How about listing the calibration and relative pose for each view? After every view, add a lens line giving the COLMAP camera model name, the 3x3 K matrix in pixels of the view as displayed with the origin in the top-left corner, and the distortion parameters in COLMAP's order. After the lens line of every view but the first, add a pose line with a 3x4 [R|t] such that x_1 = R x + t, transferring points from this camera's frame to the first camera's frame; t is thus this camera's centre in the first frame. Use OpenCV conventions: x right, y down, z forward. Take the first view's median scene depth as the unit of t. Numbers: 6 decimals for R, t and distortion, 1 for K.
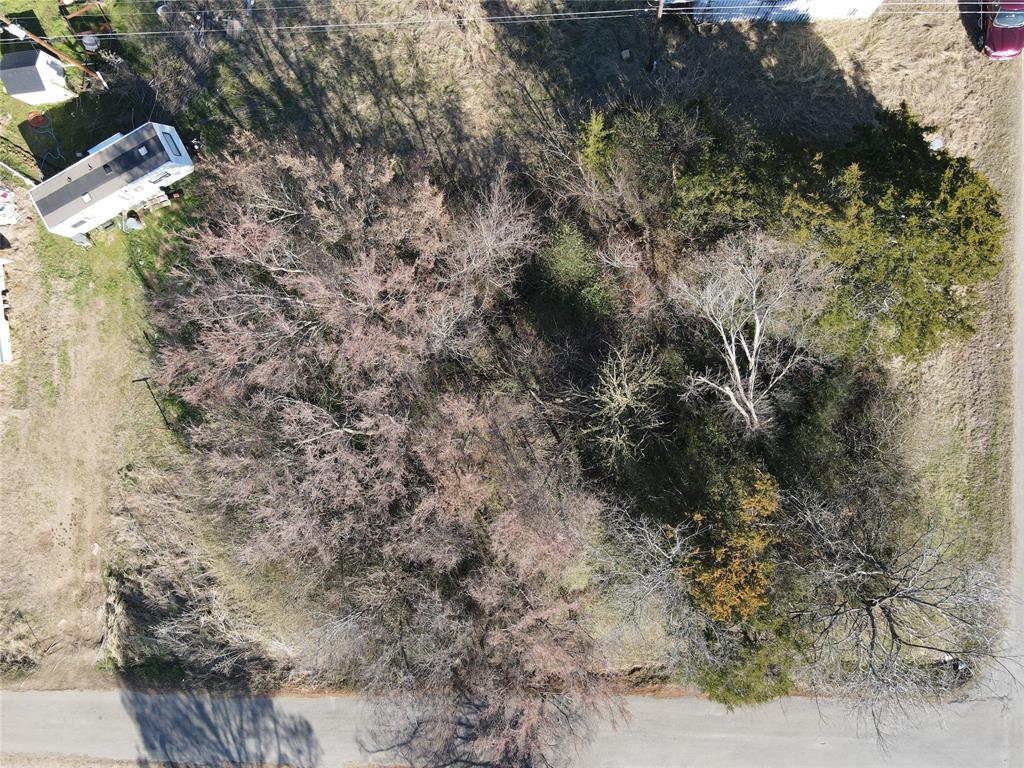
lens RADIAL K [[810.6, 0, 512.0], [0, 810.6, 384.0], [0, 0, 1]] dist [0.042997, 0.000500]
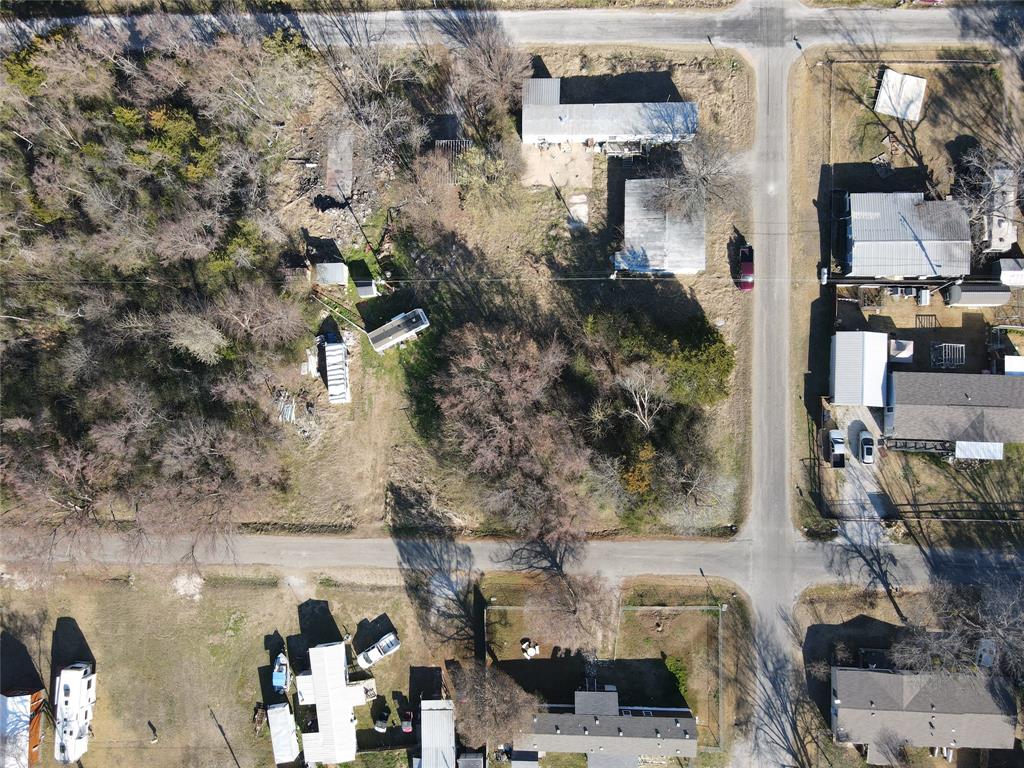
lens RADIAL K [[785.5, 0, 512.0], [0, 785.5, 384.0], [0, 0, 1]] dist [-0.000863, 0.000885]
pose [[0.999877, 0.015639, 0.000684, -0.142379], [-0.015560, 0.997726, -0.065573, 0.072252], [-0.001708, 0.065554, 0.997848, -1.440413]]
